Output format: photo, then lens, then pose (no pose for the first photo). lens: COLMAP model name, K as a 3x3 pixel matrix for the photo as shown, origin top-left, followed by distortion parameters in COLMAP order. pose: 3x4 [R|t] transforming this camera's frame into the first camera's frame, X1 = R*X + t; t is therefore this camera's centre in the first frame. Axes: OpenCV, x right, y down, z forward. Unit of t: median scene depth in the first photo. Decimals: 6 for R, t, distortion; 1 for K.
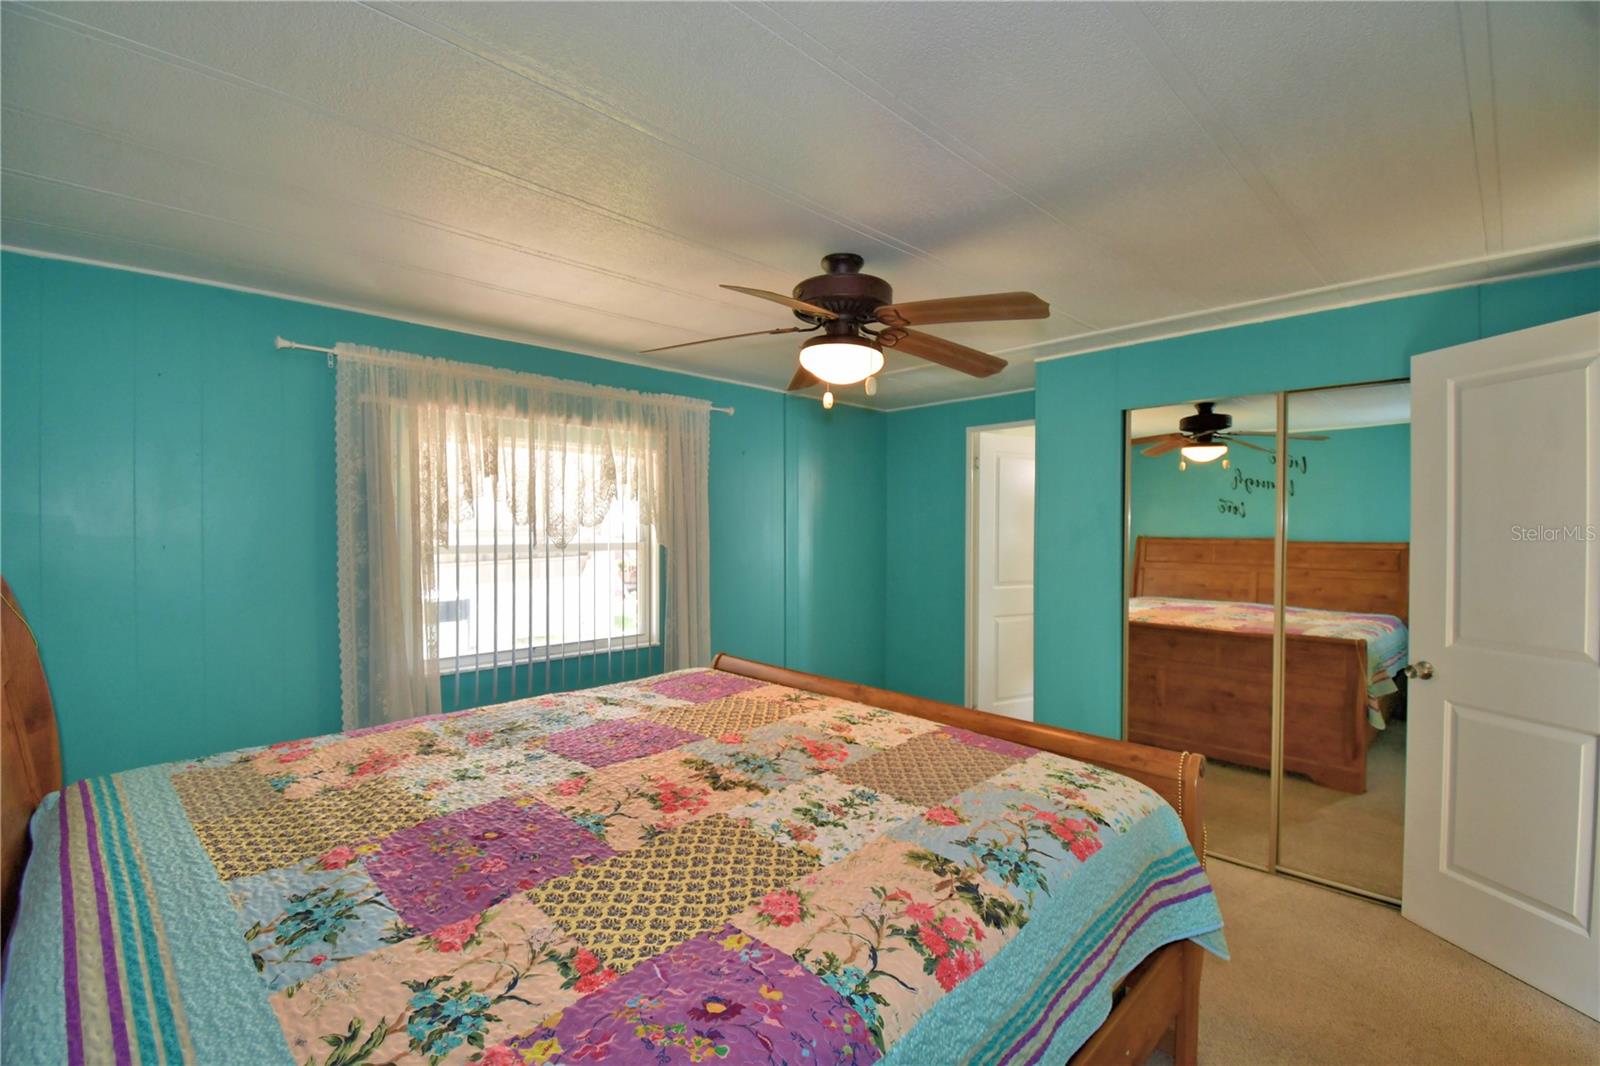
lens RADIAL K [[699.9, 0, 796.5], [0, 699.9, 539.1], [0, 0, 1]] dist [0.023913, -0.027920]
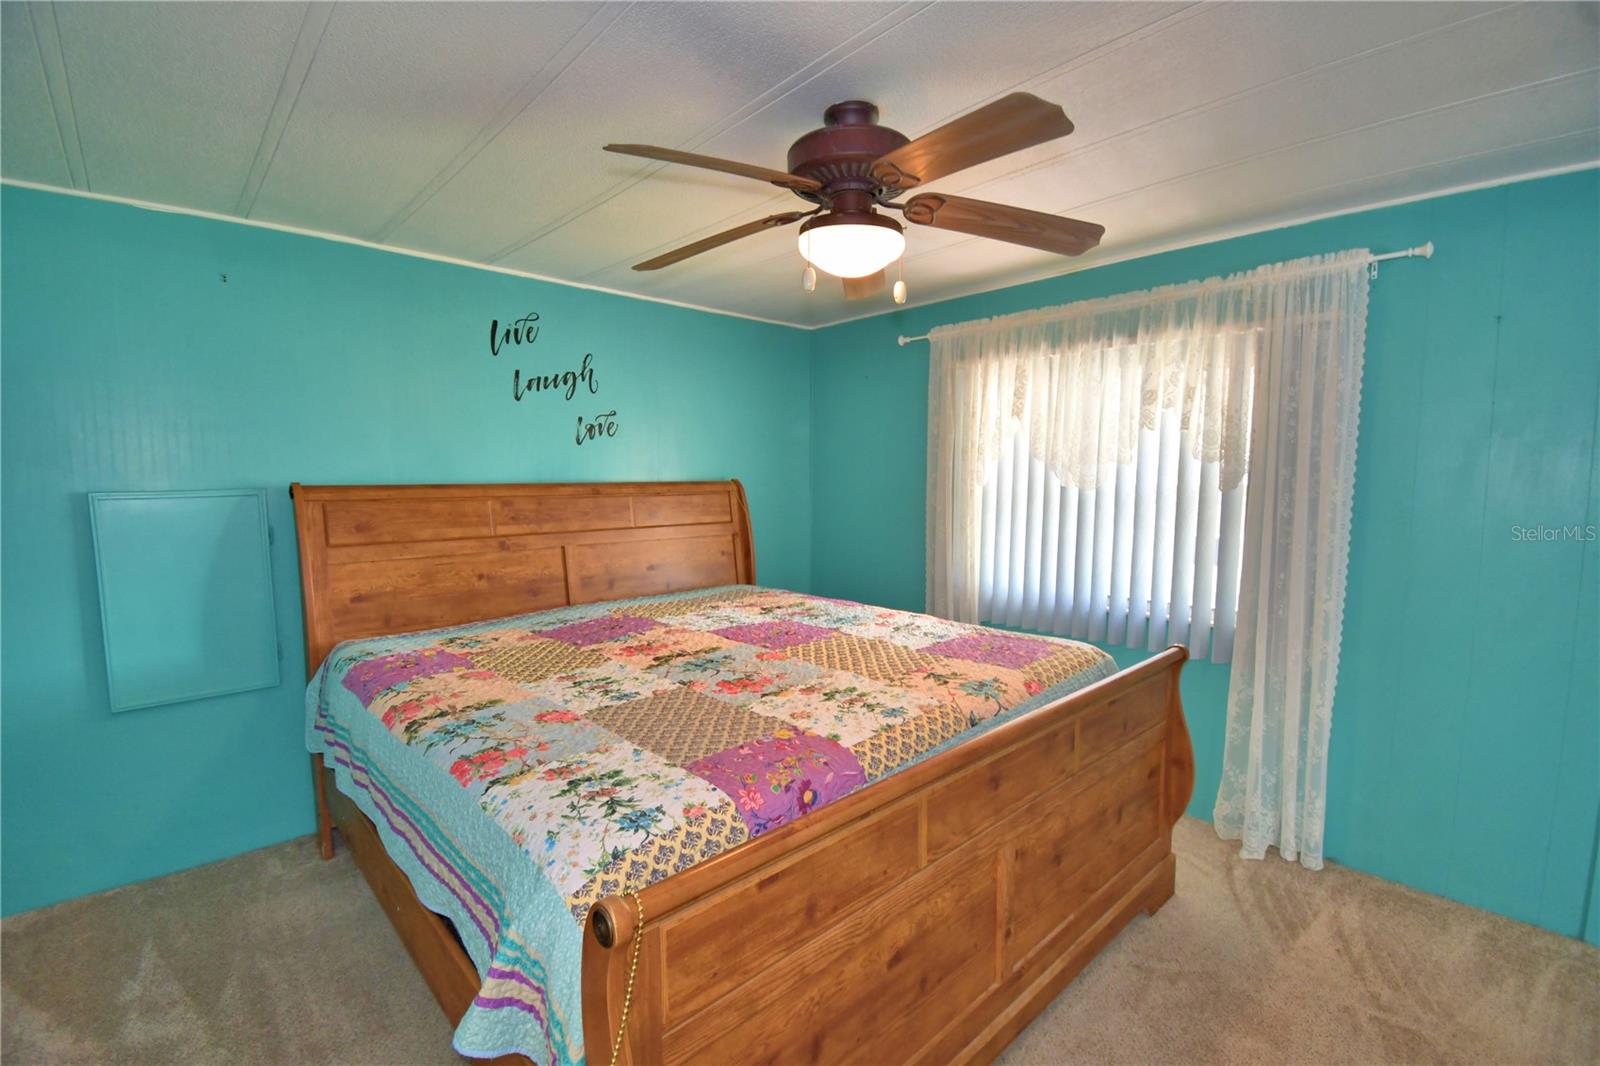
lens RADIAL K [[699.9, 0, 796.5], [0, 699.9, 539.1], [0, 0, 1]] dist [0.023913, -0.027920]
pose [[-0.036210, 0.087802, -0.995480, 1.100033], [-0.019263, 0.995886, 0.088539, 0.008488], [0.999159, 0.022382, -0.034370, 1.215302]]
